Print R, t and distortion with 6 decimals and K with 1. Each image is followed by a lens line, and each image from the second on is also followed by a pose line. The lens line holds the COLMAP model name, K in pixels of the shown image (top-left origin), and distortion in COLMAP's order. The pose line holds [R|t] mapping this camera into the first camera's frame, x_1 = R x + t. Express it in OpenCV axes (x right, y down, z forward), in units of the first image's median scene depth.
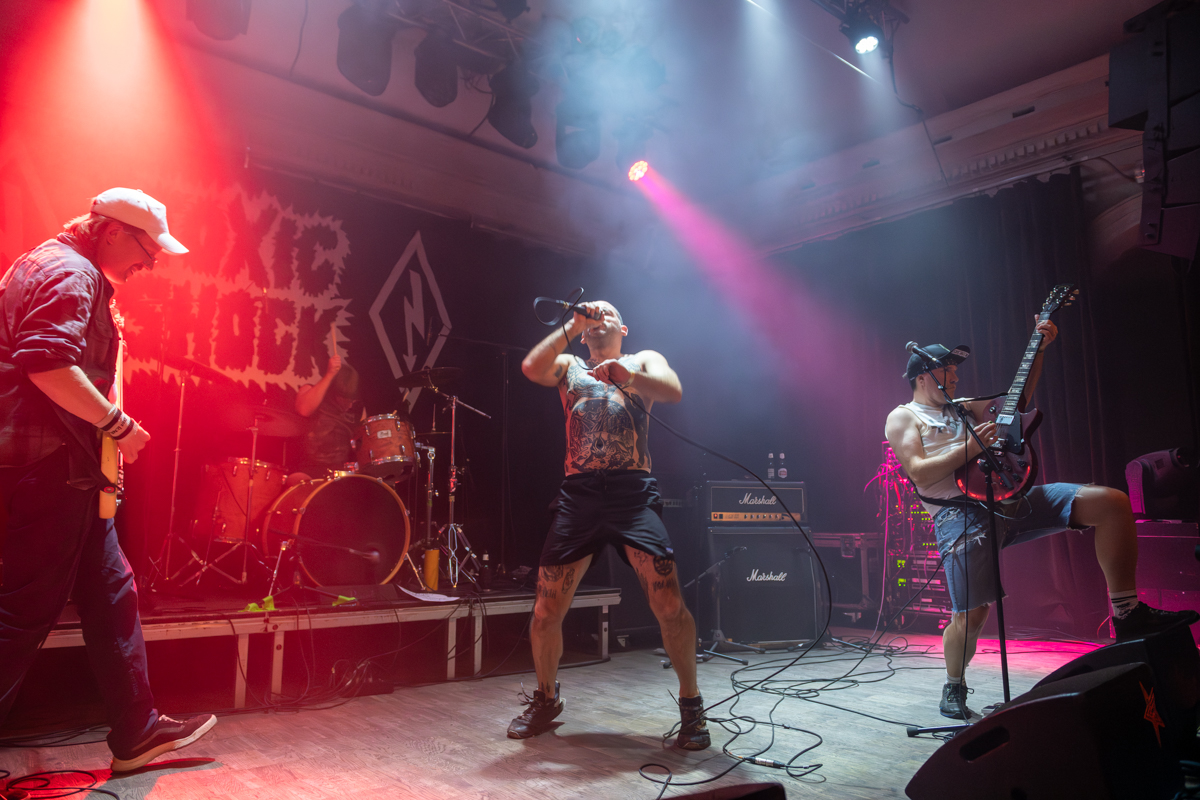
lens RADIAL K [[815.3, 0, 595.9], [0, 815.3, 395.3], [0, 0, 1]] dist [-0.024399, -0.000710]
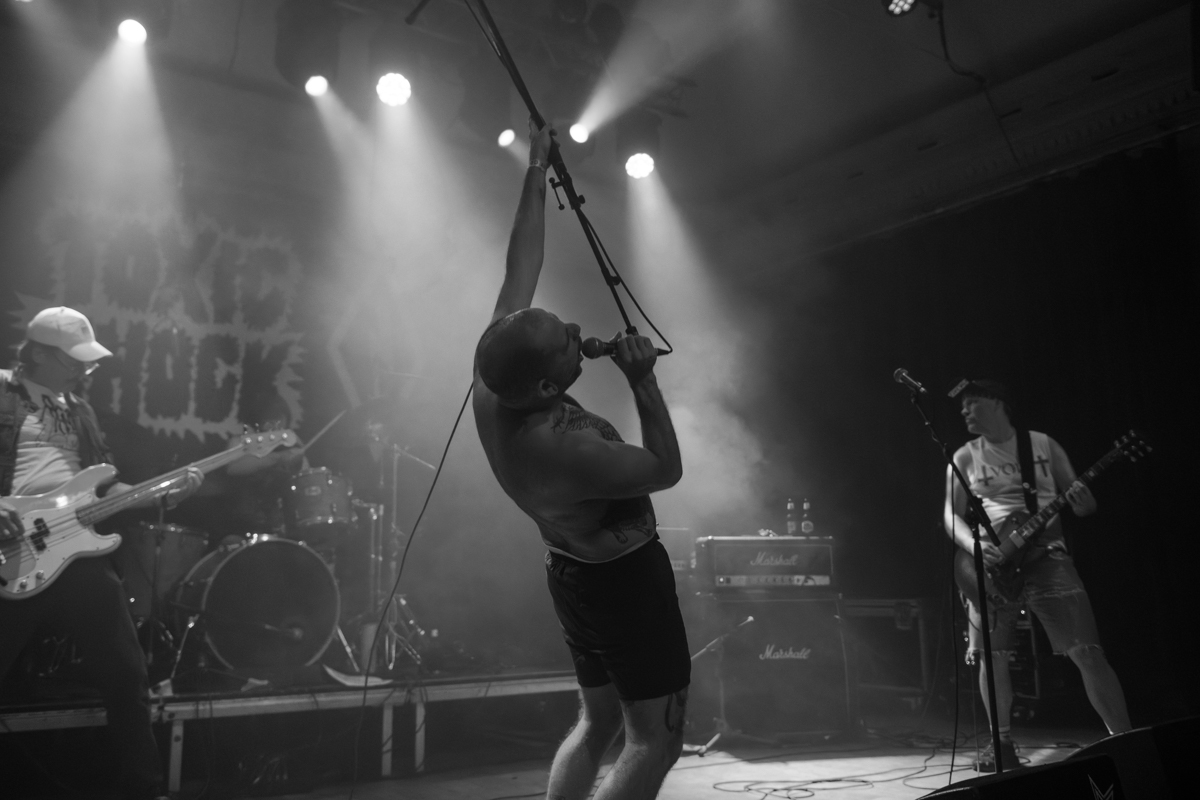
lens RADIAL K [[1007.8, 0, 596.6], [0, 1007.8, 398.2], [0, 0, 1]] dist [-0.010905, -0.003779]
pose [[0.996400, -0.027960, -0.080031, 0.113540], [0.025438, 0.999152, -0.032370, -0.007566], [0.080868, 0.030217, 0.996267, -0.041486]]
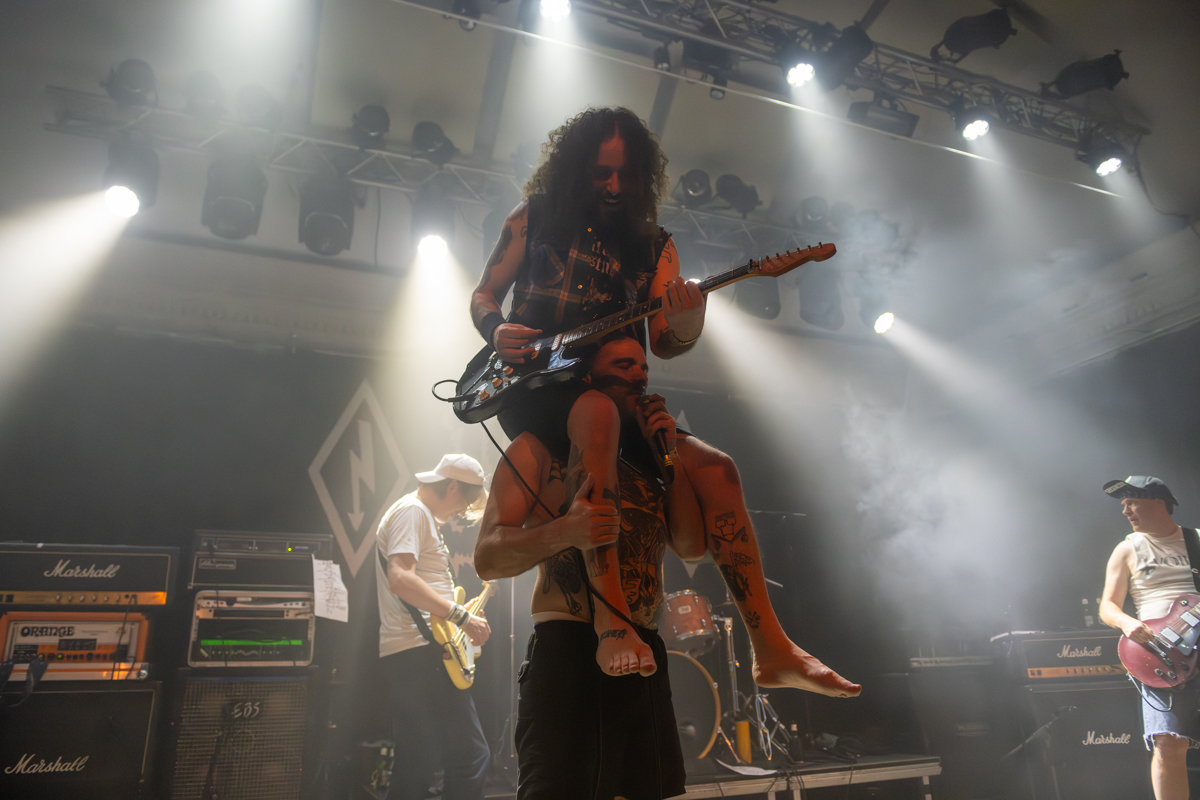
lens RADIAL K [[815.3, 0, 595.9], [0, 815.3, 395.3], [0, 0, 1]] dist [-0.024399, -0.000710]
pose [[0.949612, -0.139190, -0.280827, -0.026361], [0.084624, 0.976567, -0.197877, -0.022825], [0.301789, 0.164141, 0.939139, -0.078352]]
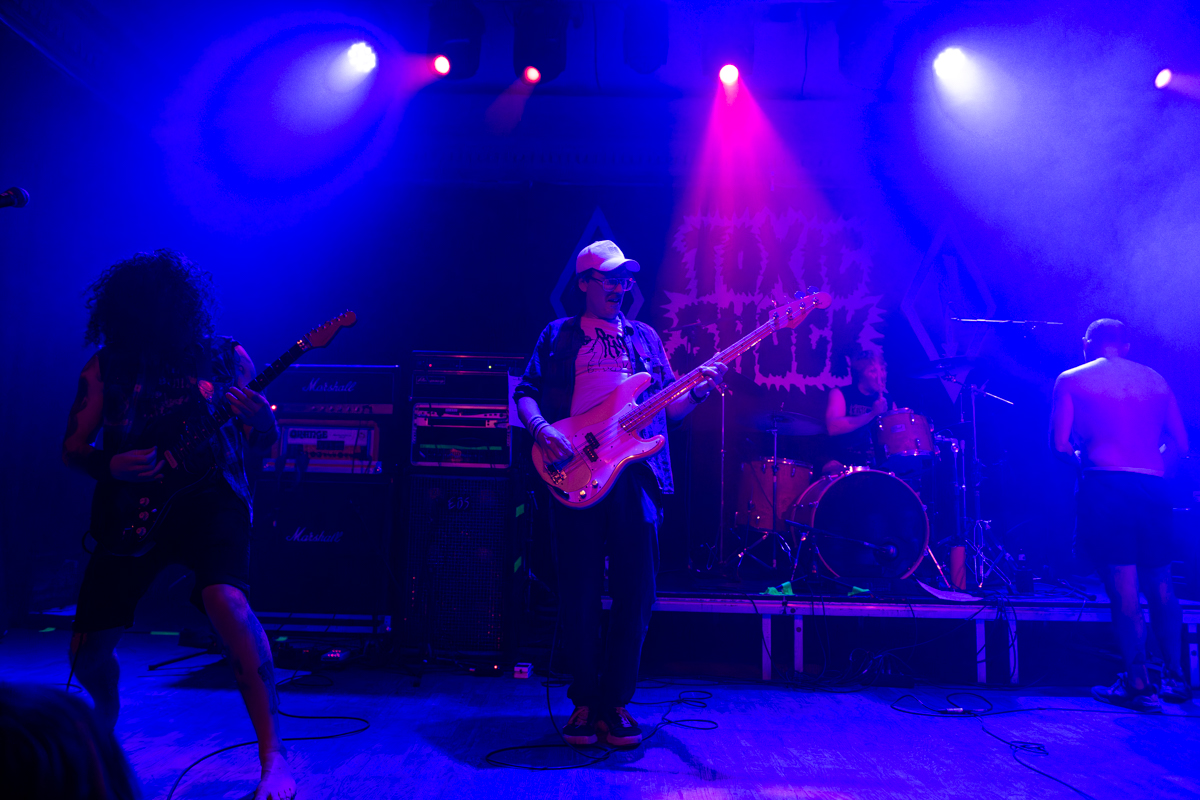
lens RADIAL K [[815.3, 0, 595.9], [0, 815.3, 395.3], [0, 0, 1]] dist [-0.024399, -0.000710]
pose [[0.755684, -0.075090, -0.650617, 0.097559], [0.078701, 0.996619, -0.023612, 0.001232], [0.650190, -0.033361, 0.759039, 0.003964]]
